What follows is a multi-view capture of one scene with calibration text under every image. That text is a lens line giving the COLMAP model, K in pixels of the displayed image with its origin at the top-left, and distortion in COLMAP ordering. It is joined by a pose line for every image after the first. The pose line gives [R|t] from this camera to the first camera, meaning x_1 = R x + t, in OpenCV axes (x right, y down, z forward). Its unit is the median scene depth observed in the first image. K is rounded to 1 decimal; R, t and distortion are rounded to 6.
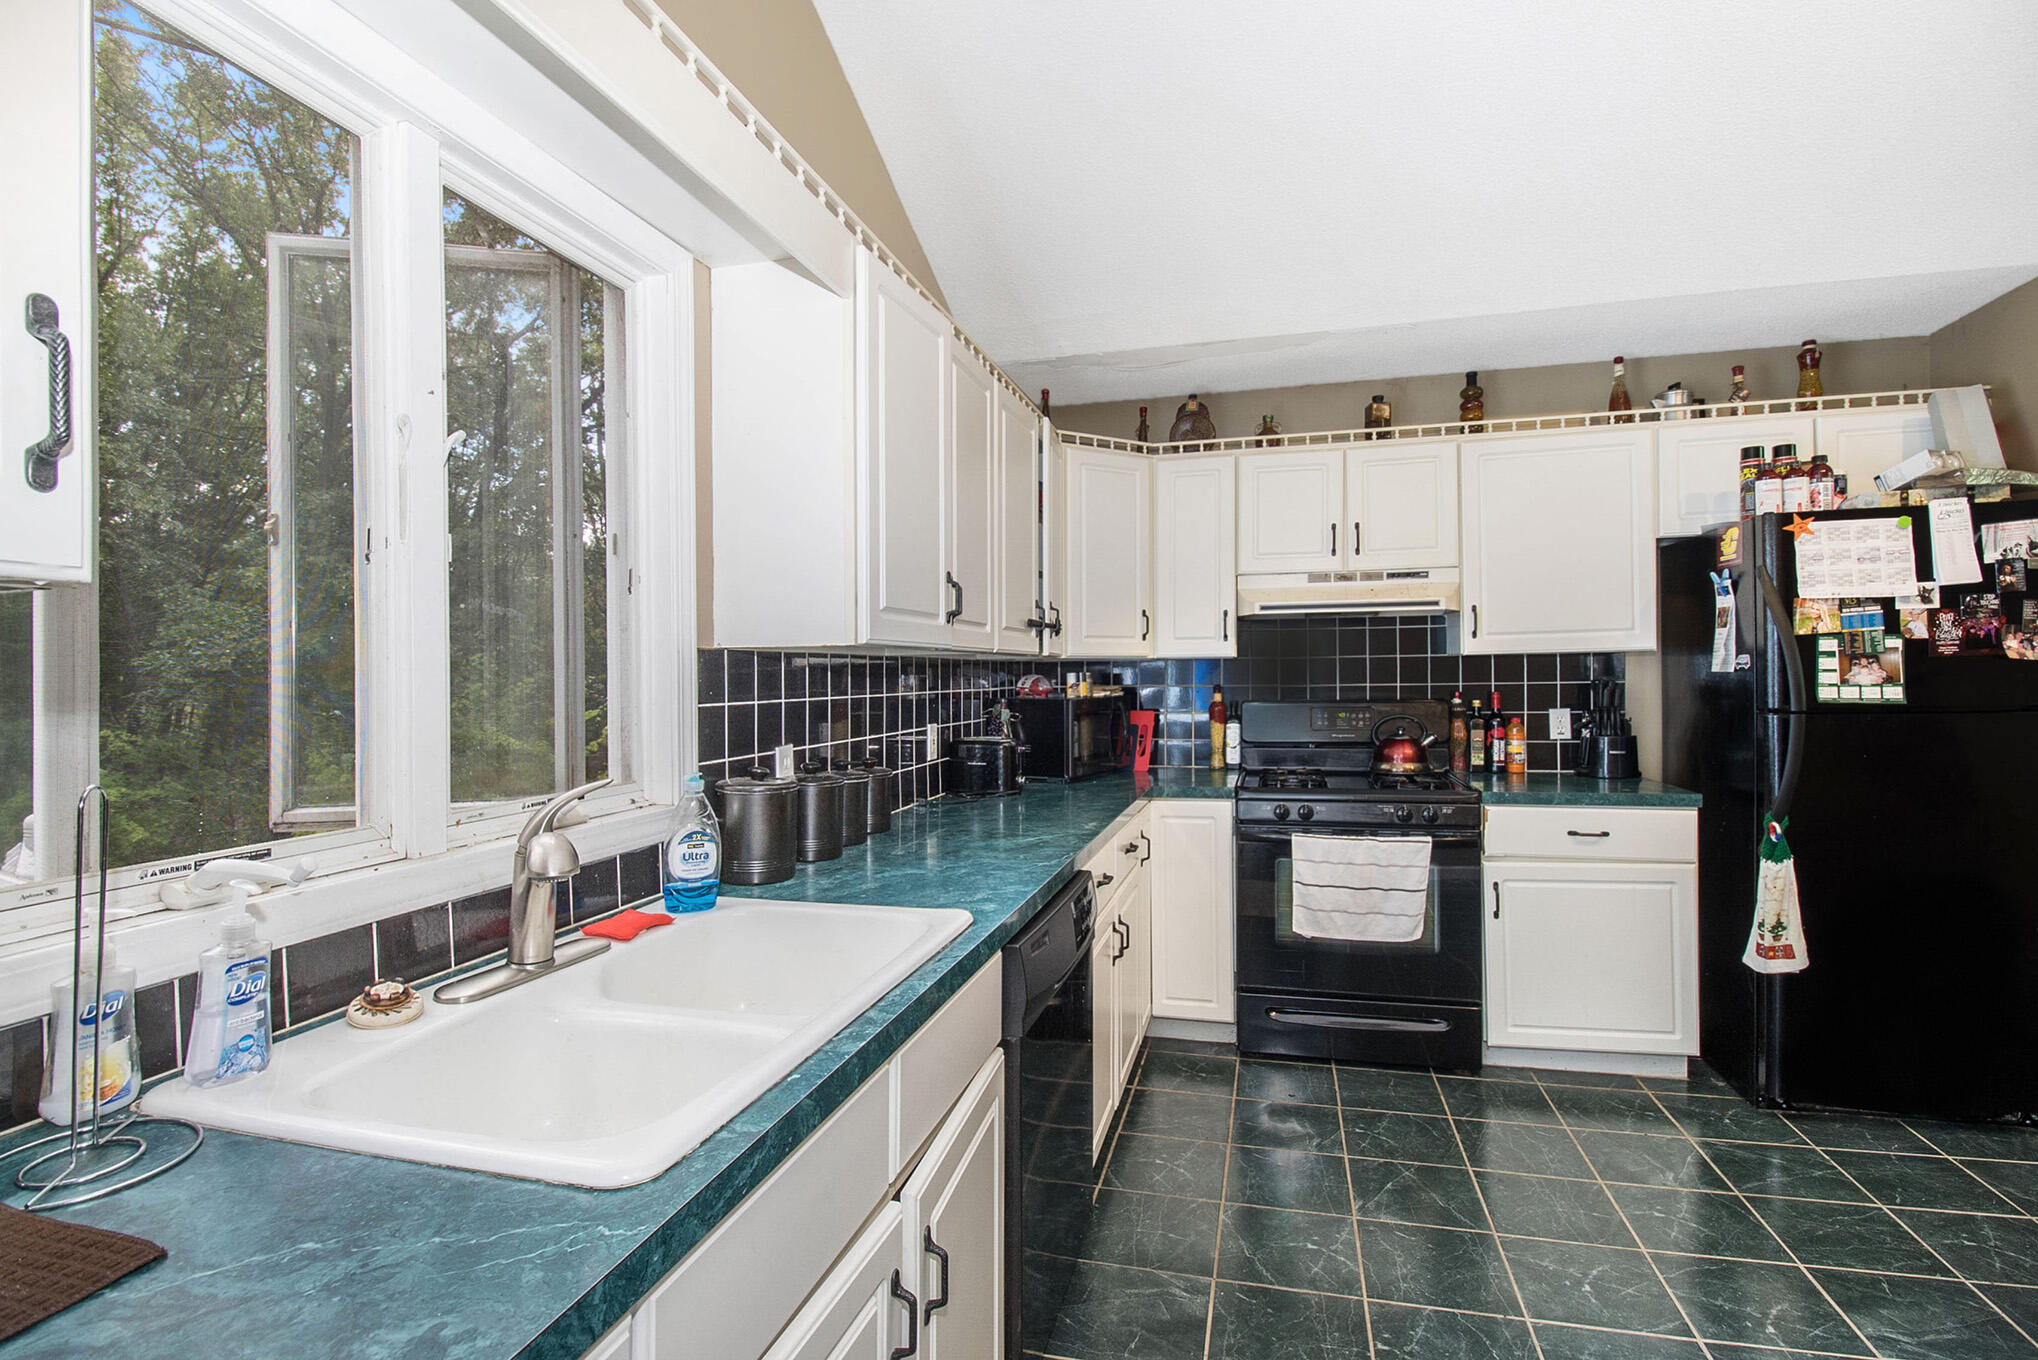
lens RADIAL K [[974.8, 0, 1018.1], [0, 974.8, 673.7], [0, 0, 1]] dist [-0.003653, -0.000993]
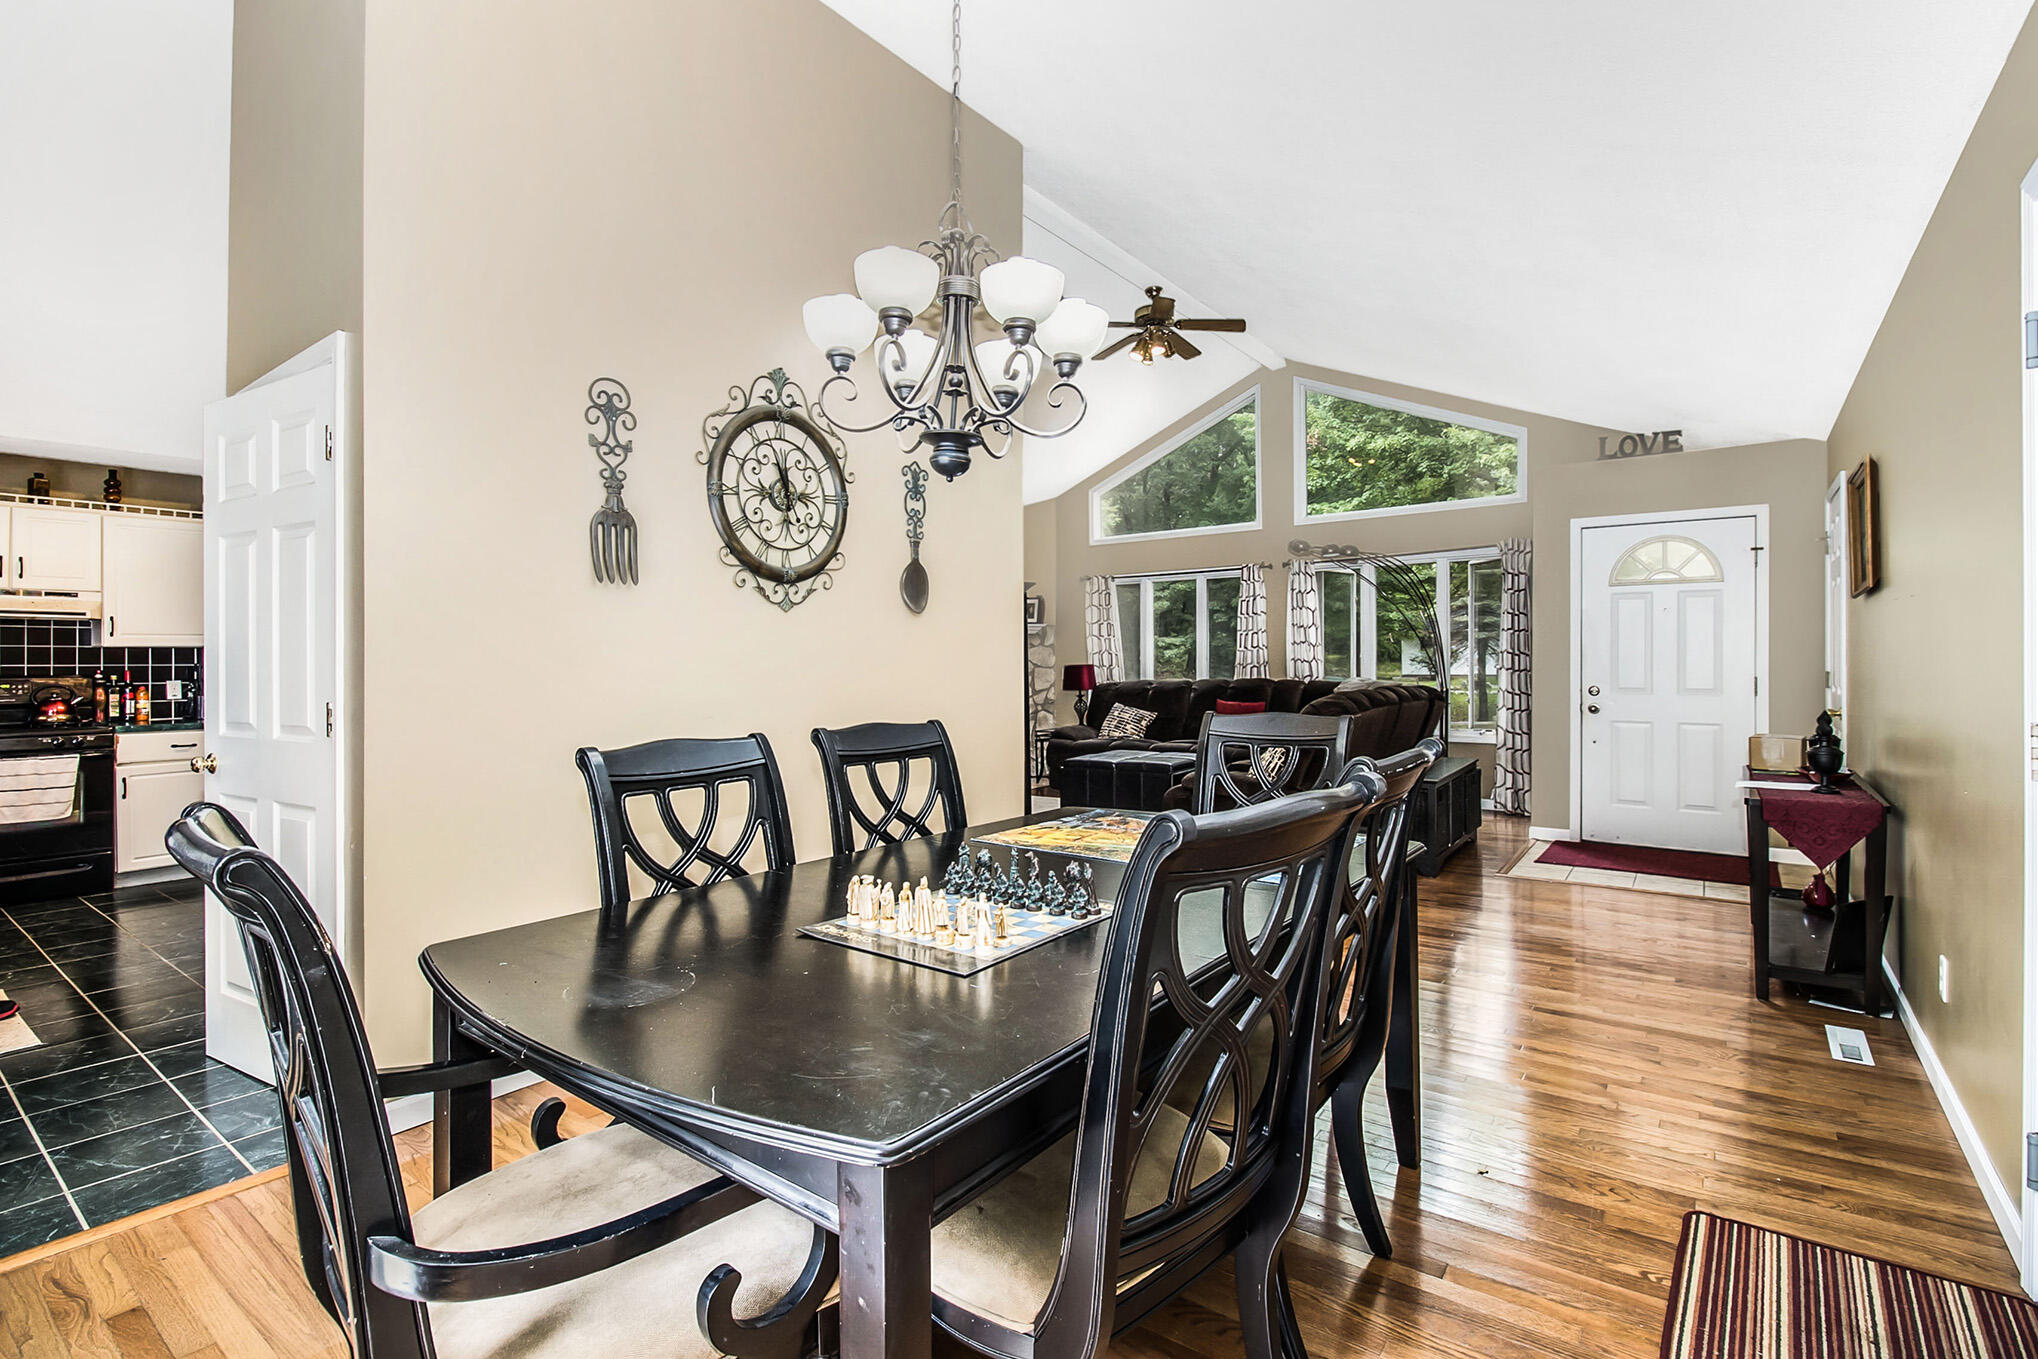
lens RADIAL K [[974.8, 0, 949.7], [0, 974.8, 662.4], [0, 0, 1]] dist [-0.003653, -0.000993]
pose [[0.418992, 0.011619, 0.907916, -0.406687], [-0.003565, 0.999931, -0.011151, 0.019238], [-0.907983, 0.001435, 0.419004, -0.923151]]
